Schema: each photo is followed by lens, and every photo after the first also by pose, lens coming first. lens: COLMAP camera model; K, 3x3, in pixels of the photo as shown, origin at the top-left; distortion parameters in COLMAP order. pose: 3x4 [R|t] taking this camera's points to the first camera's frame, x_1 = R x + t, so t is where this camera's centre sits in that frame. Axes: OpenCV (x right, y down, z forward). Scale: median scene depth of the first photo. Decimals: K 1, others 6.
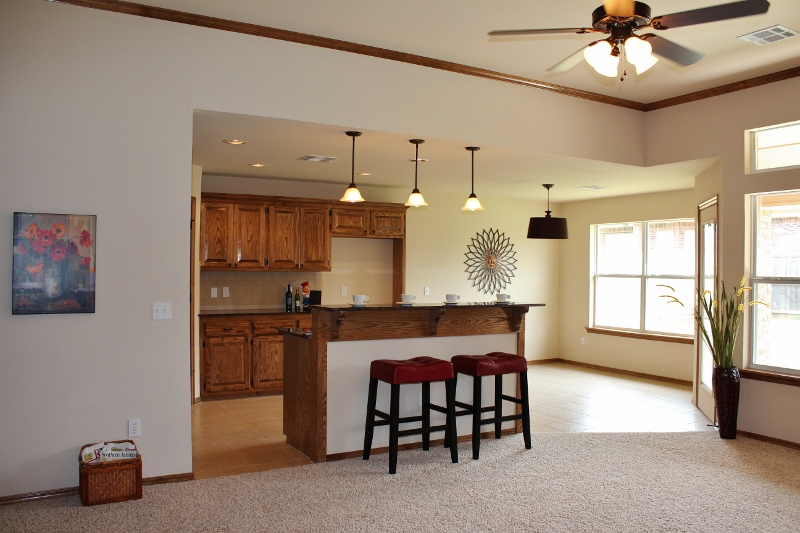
lens RADIAL K [[686.8, 0, 382.7], [0, 686.8, 267.7], [0, 0, 1]] dist [-0.130735, 0.005960]
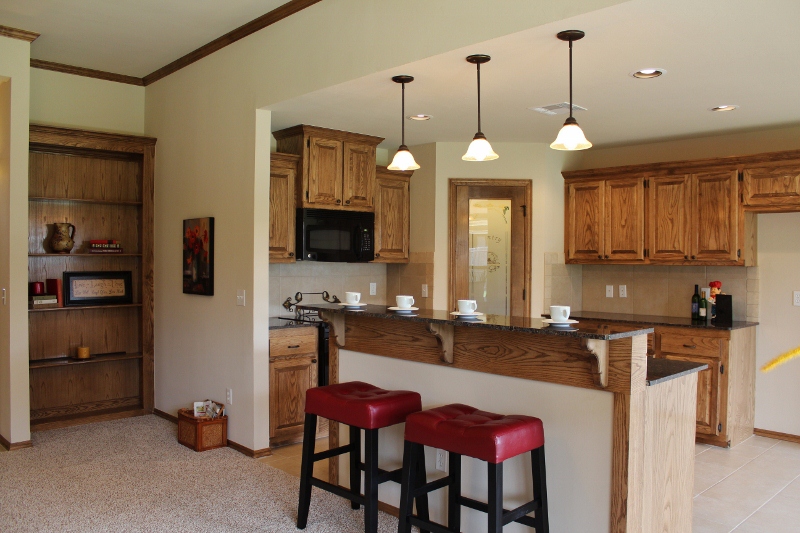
lens RADIAL K [[686.8, 0, 382.7], [0, 686.8, 267.7], [0, 0, 1]] dist [-0.130735, 0.005960]
pose [[0.208930, 0.007503, -0.977902, 0.487298], [-0.000484, 0.999971, 0.007569, 0.002353], [0.977930, -0.001108, 0.208928, 0.565048]]
